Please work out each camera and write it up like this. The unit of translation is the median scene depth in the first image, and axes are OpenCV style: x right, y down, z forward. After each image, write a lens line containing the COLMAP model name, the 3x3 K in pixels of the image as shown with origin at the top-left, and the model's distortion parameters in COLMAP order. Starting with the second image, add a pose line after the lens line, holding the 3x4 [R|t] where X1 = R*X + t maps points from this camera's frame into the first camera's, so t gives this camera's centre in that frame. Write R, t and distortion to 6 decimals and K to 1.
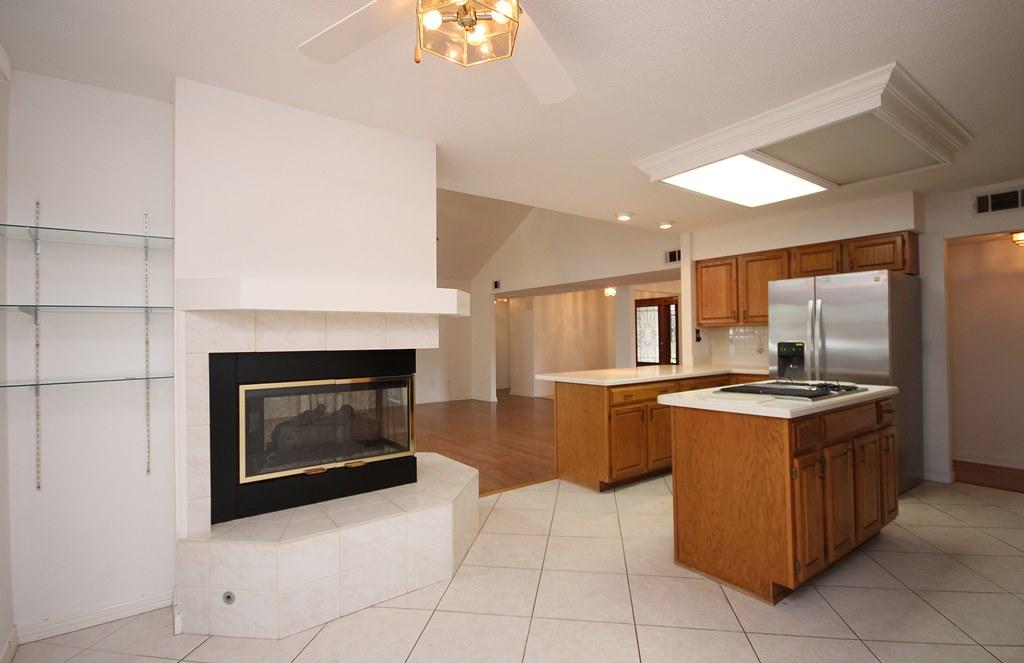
lens RADIAL K [[481.4, 0, 518.7], [0, 481.4, 333.0], [0, 0, 1]] dist [-0.002380, -0.000695]
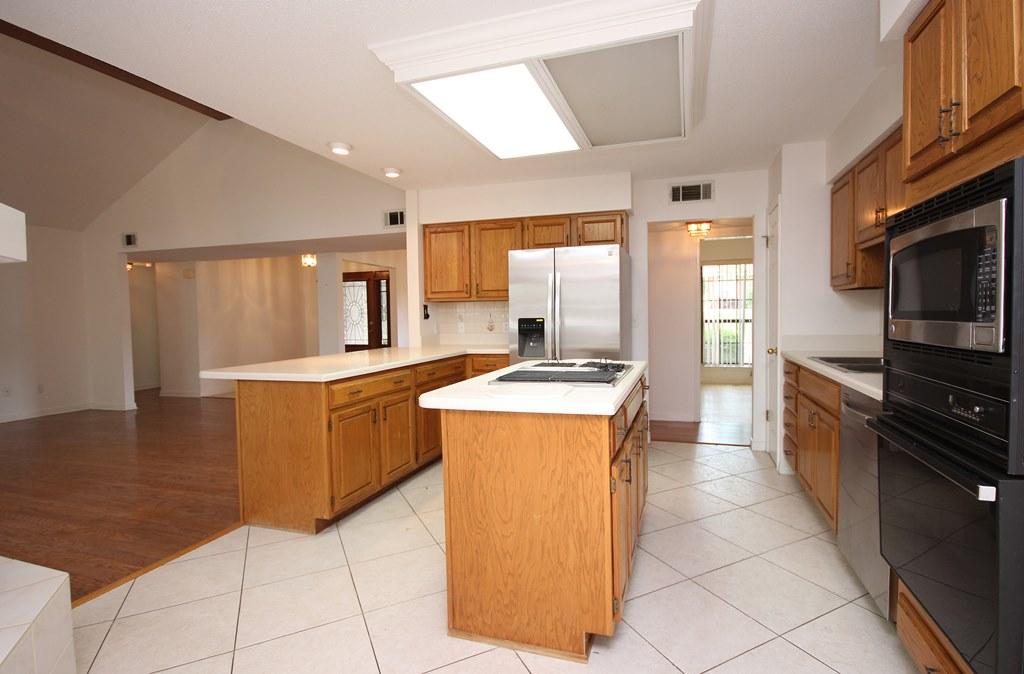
lens RADIAL K [[488.9, 0, 529.7], [0, 488.9, 332.5], [0, 0, 1]] dist [-0.000704, 0.000933]
pose [[0.810465, -0.023007, 0.585335, 0.011216], [0.000370, 0.999248, 0.038763, 0.010947], [-0.585787, -0.031200, 0.809865, 0.245091]]
